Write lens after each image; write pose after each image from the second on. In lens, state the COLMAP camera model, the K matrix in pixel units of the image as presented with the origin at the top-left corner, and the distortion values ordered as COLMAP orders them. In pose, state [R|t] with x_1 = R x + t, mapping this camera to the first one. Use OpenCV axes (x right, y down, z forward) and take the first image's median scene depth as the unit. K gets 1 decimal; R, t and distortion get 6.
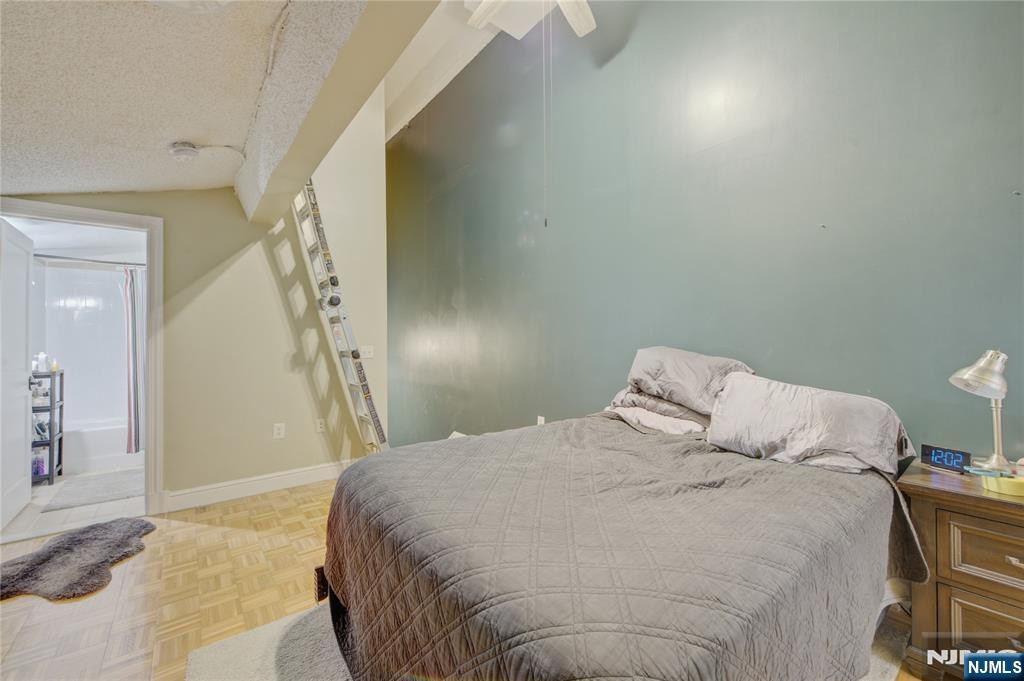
lens RADIAL K [[410.5, 0, 514.9], [0, 410.5, 338.9], [0, 0, 1]] dist [-0.003816, -0.000200]
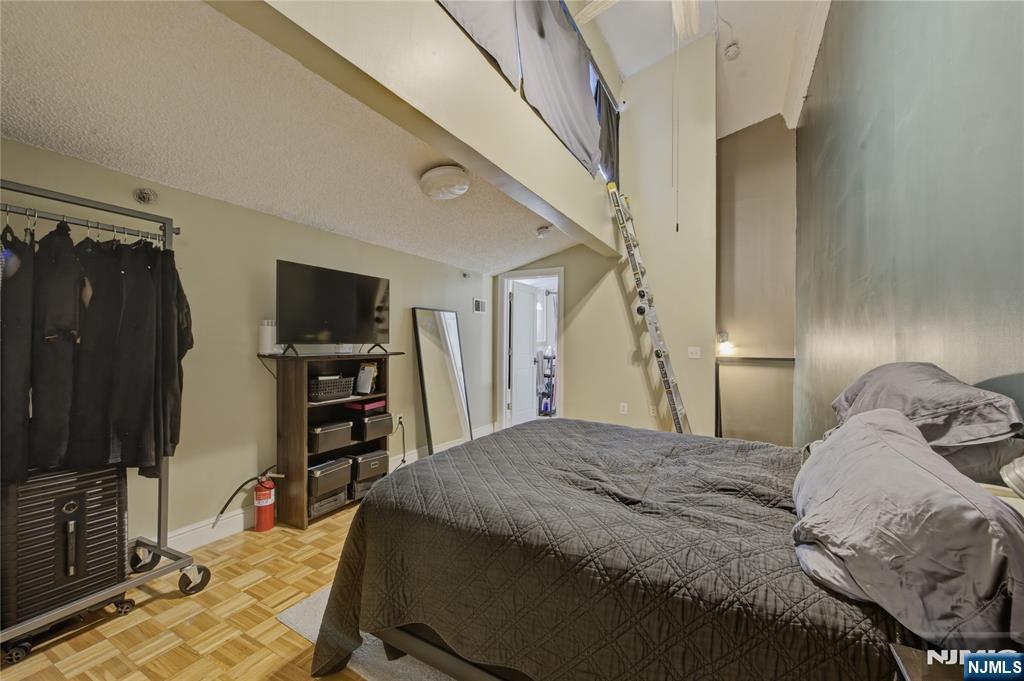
lens RADIAL K [[410.5, 0, 514.6], [0, 410.5, 338.4], [0, 0, 1]] dist [-0.003816, -0.000200]
pose [[0.379669, 0.011333, -0.925053, 0.609609], [-0.006180, 0.999934, 0.009713, -0.018407], [0.925102, 0.002029, 0.379713, 0.182882]]
